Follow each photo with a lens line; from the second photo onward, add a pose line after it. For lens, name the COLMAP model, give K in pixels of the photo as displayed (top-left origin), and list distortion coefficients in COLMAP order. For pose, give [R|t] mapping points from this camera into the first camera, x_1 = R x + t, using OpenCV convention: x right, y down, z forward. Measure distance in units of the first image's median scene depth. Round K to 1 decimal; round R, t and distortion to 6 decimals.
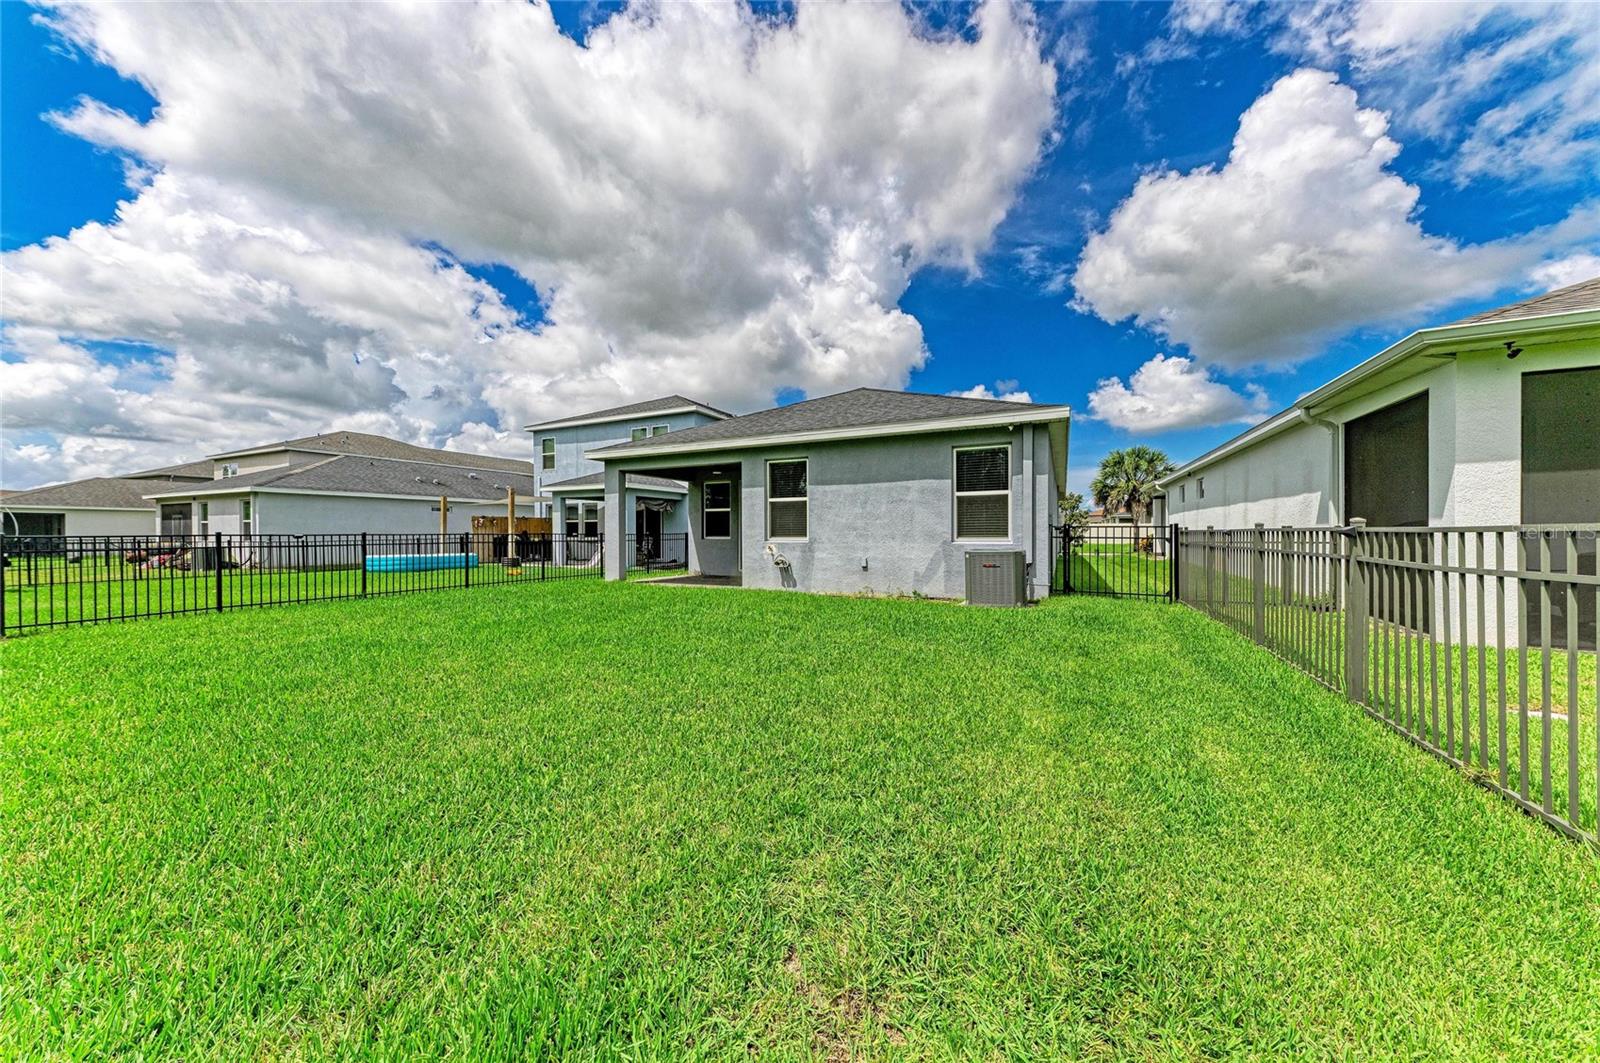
lens RADIAL K [[532.4, 0, 802.1], [0, 532.4, 529.4], [0, 0, 1]] dist [0.012017, -0.000766]
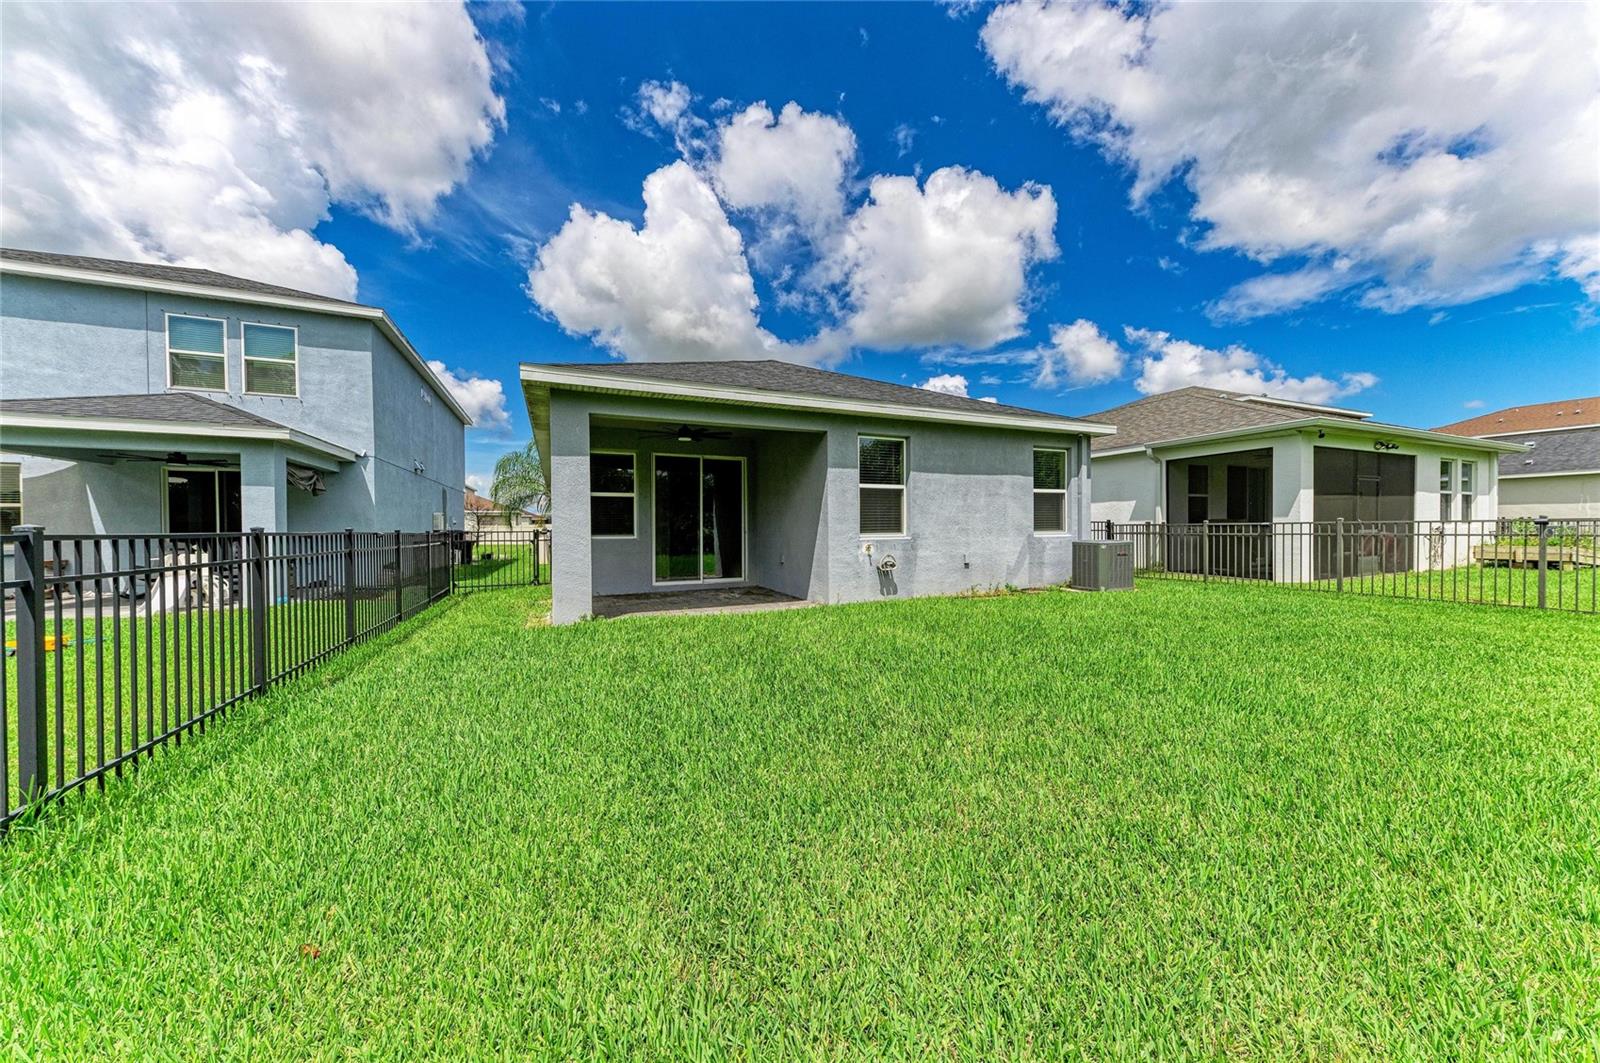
lens RADIAL K [[532.4, 0, 798.6], [0, 532.4, 532.0], [0, 0, 1]] dist [0.012017, -0.000766]
pose [[0.632956, -0.009381, 0.774131, -0.752539], [0.002559, 0.999946, 0.010025, 0.004751], [-0.774184, -0.004365, 0.632946, 0.607589]]
